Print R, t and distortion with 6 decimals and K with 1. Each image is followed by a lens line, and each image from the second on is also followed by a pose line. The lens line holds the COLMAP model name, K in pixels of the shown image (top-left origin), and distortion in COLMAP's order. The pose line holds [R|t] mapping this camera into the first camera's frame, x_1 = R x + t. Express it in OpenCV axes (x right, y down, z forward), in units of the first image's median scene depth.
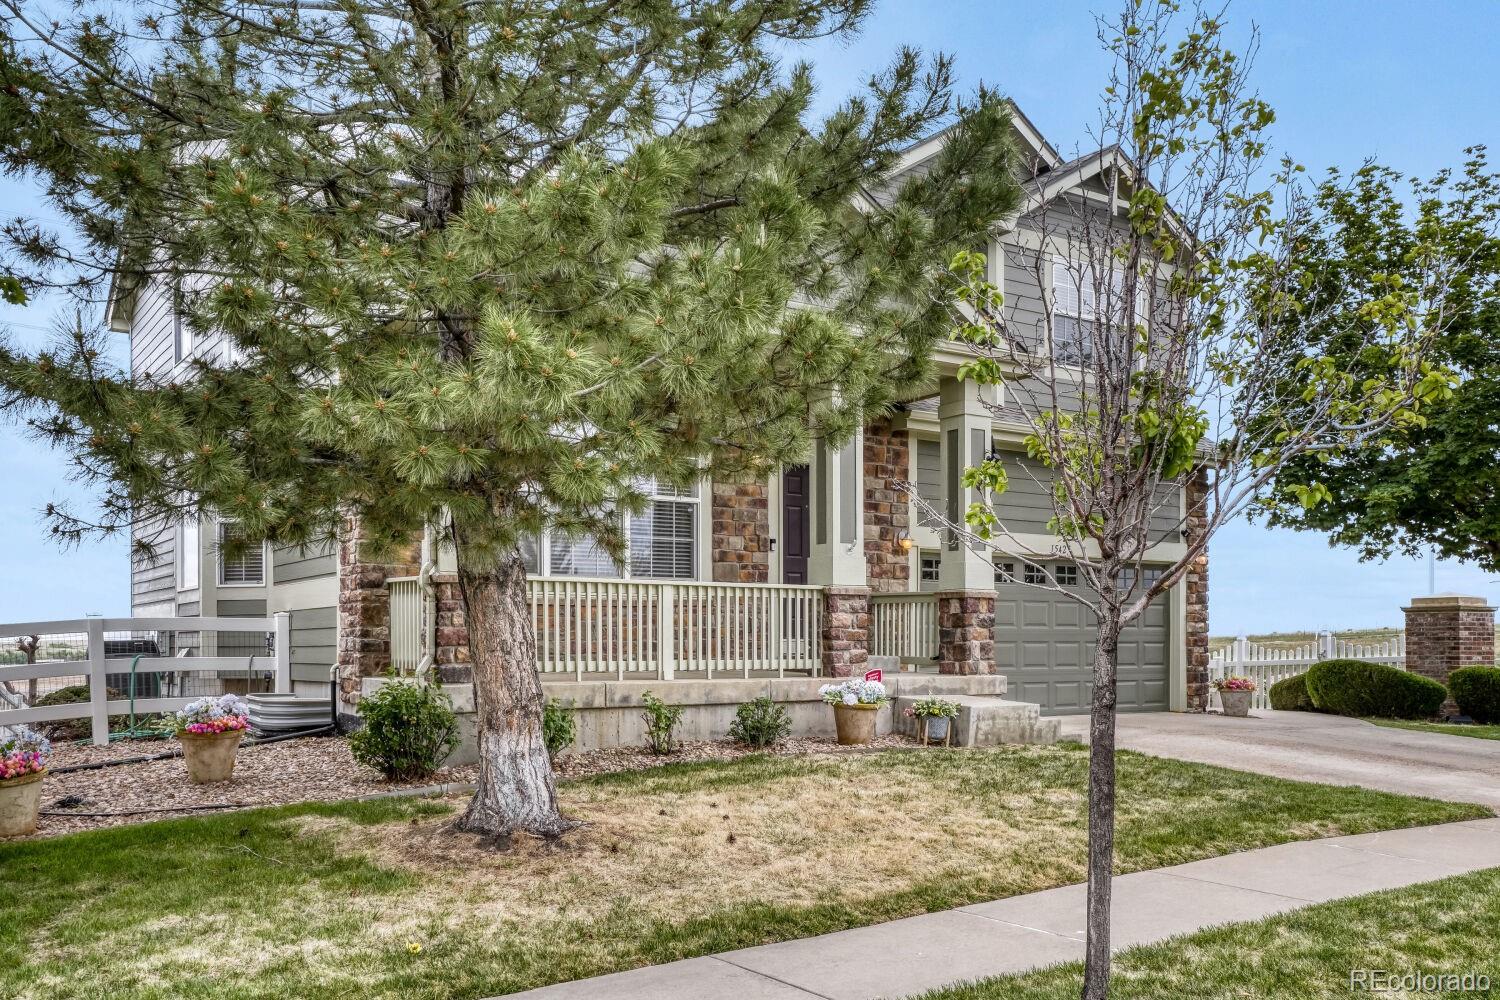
lens RADIAL K [[1328.8, 0, 742.0], [0, 1328.8, 640.1], [0, 0, 1]] dist [0.055509, 0.002571]
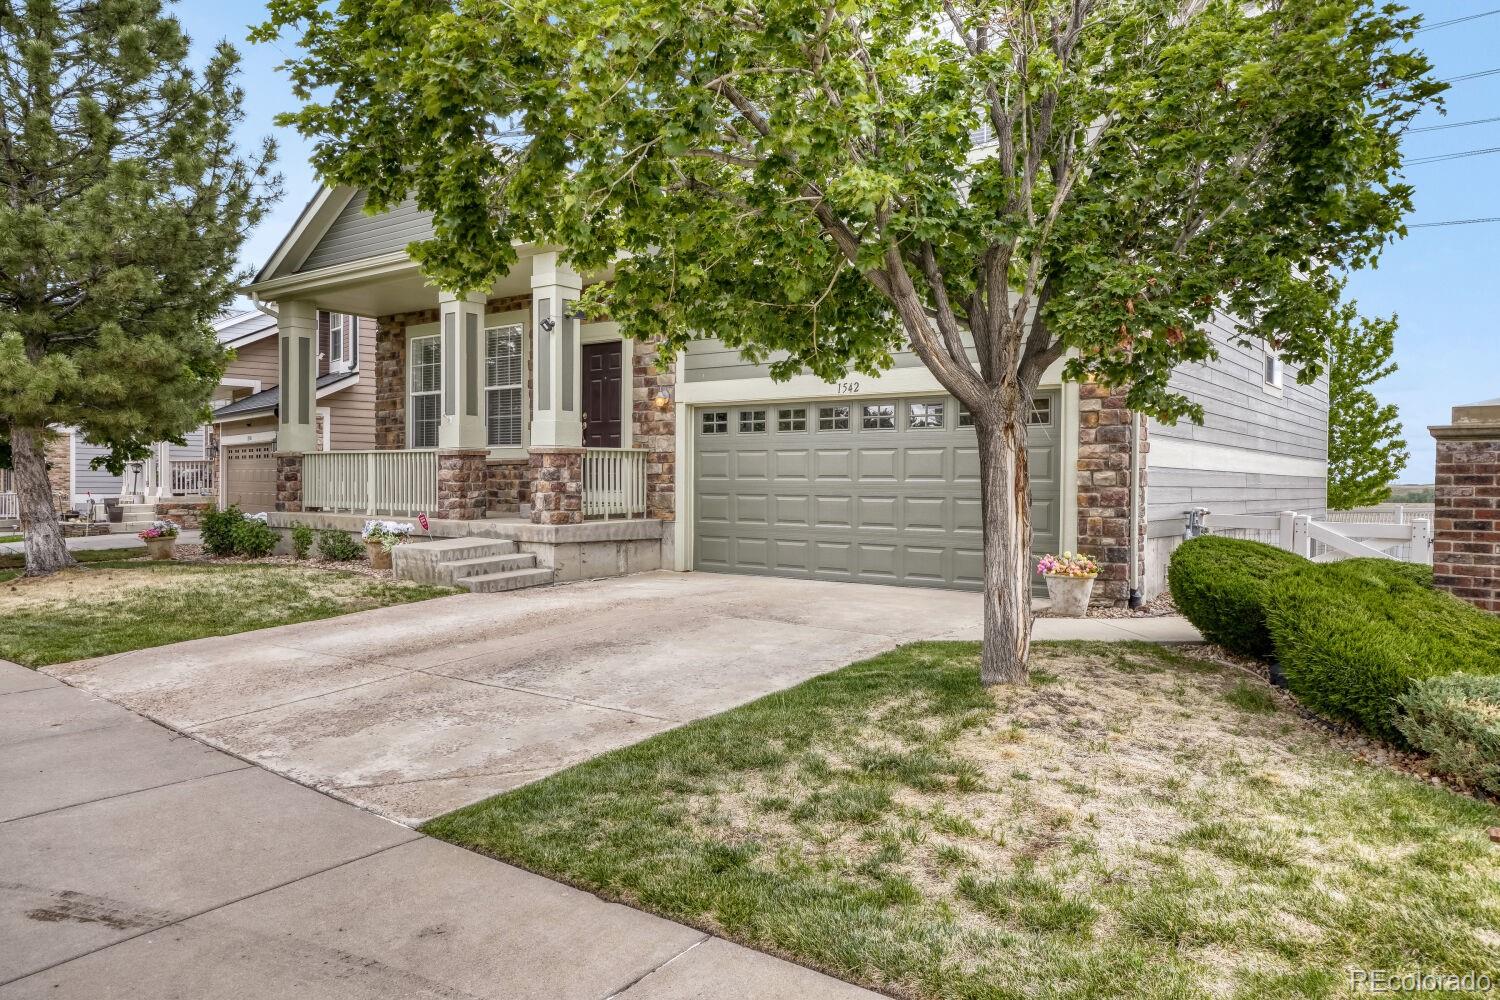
lens RADIAL K [[1028.6, 0, 723.3], [0, 1028.6, 504.6], [0, 0, 1]] dist [0.050288, 0.000194]
pose [[0.296245, 0.024474, -0.954798, 1.035436], [-0.004384, 0.999696, 0.024264, -0.011144], [0.955102, -0.003002, 0.296262, 0.894639]]
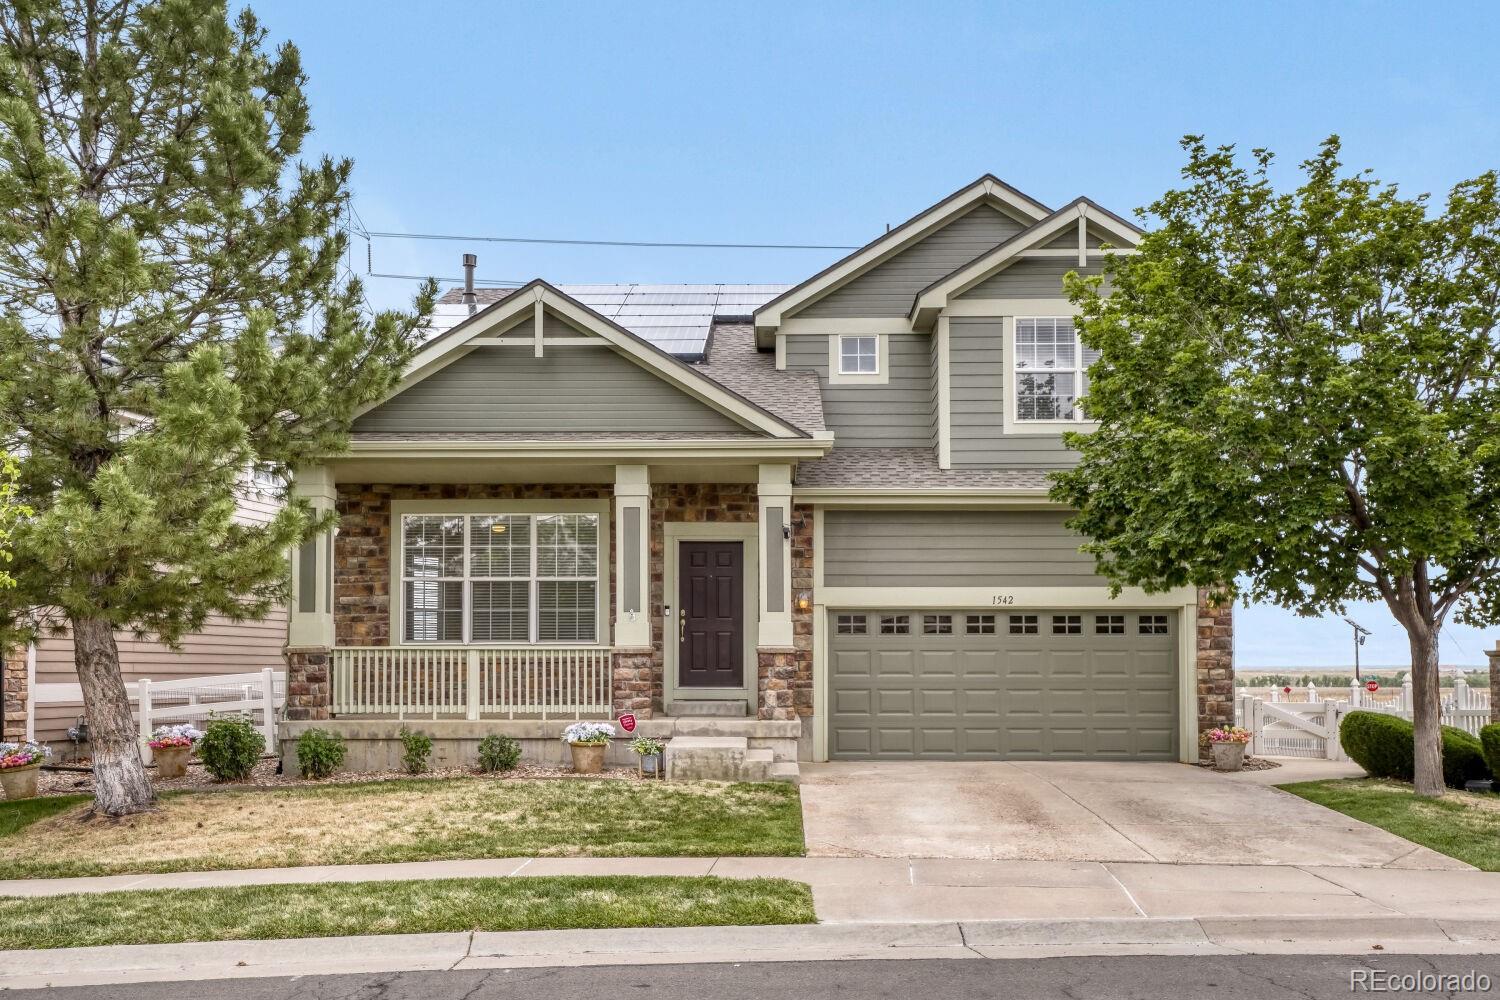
lens RADIAL K [[1328.8, 0, 742.0], [0, 1328.8, 640.1], [0, 0, 1]] dist [0.055509, 0.002571]
pose [[0.813070, -0.014179, -0.581993, 0.828334], [0.001999, 0.999765, -0.021565, -0.018573], [0.582162, 0.016371, 0.812908, 0.047768]]
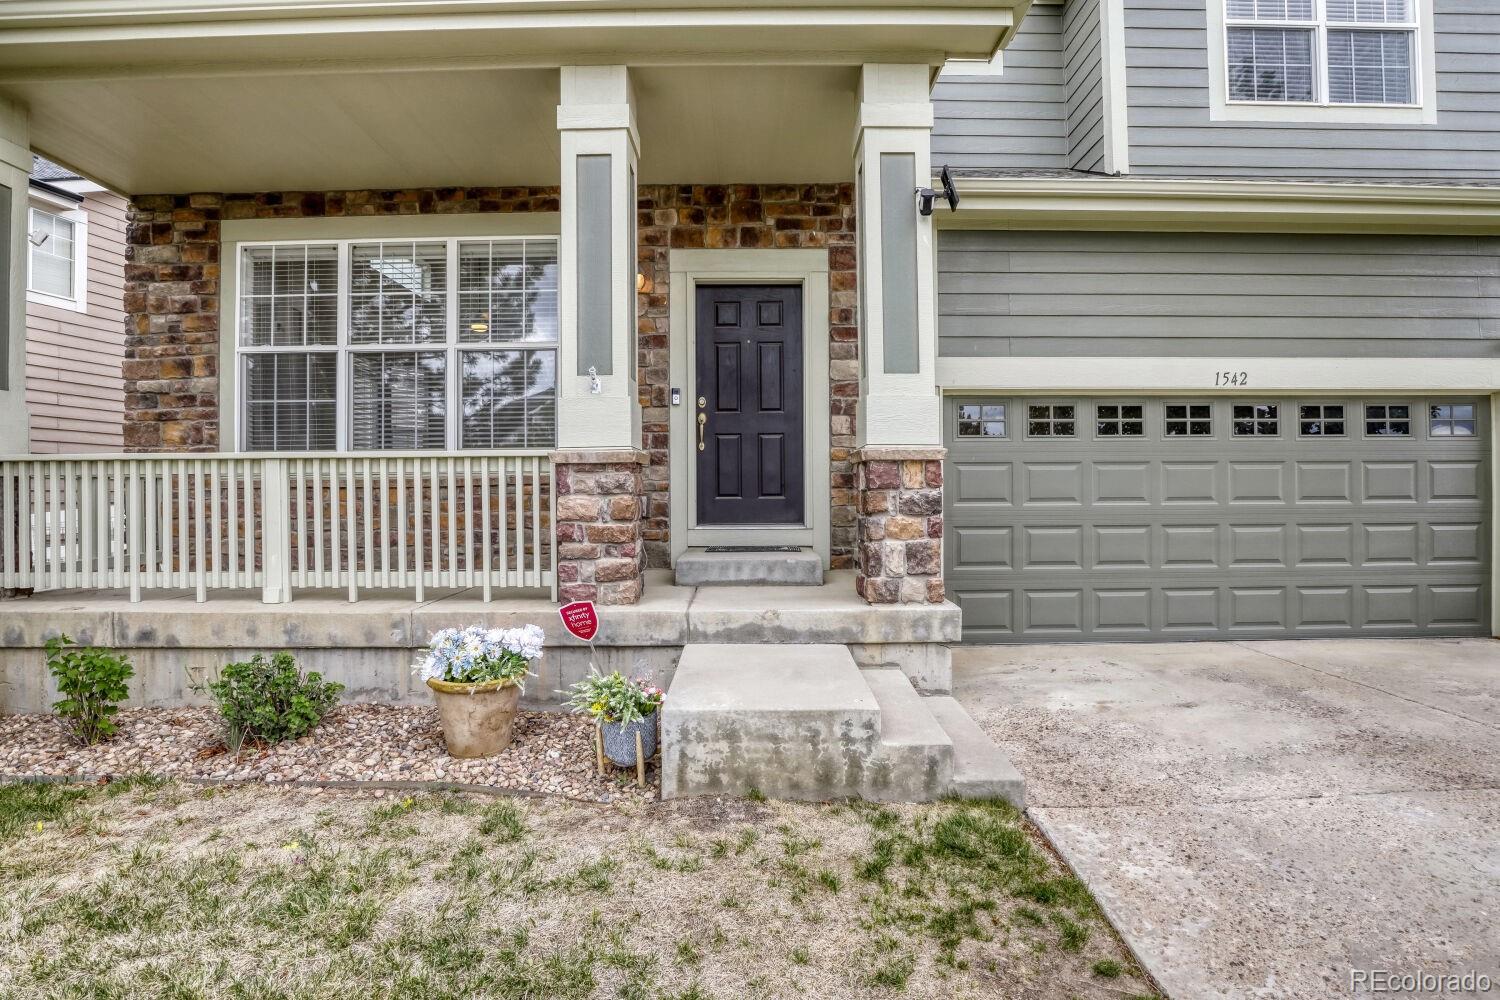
lens RADIAL K [[735.9, 0, 750.0], [0, 735.9, 500.0], [0, 0, 1]] dist [-0.033530, 0.000615]
pose [[0.826617, -0.003416, -0.562755, 0.295742], [0.008482, 0.999944, 0.006389, -0.018385], [0.562701, -0.010055, 0.826599, 0.722834]]
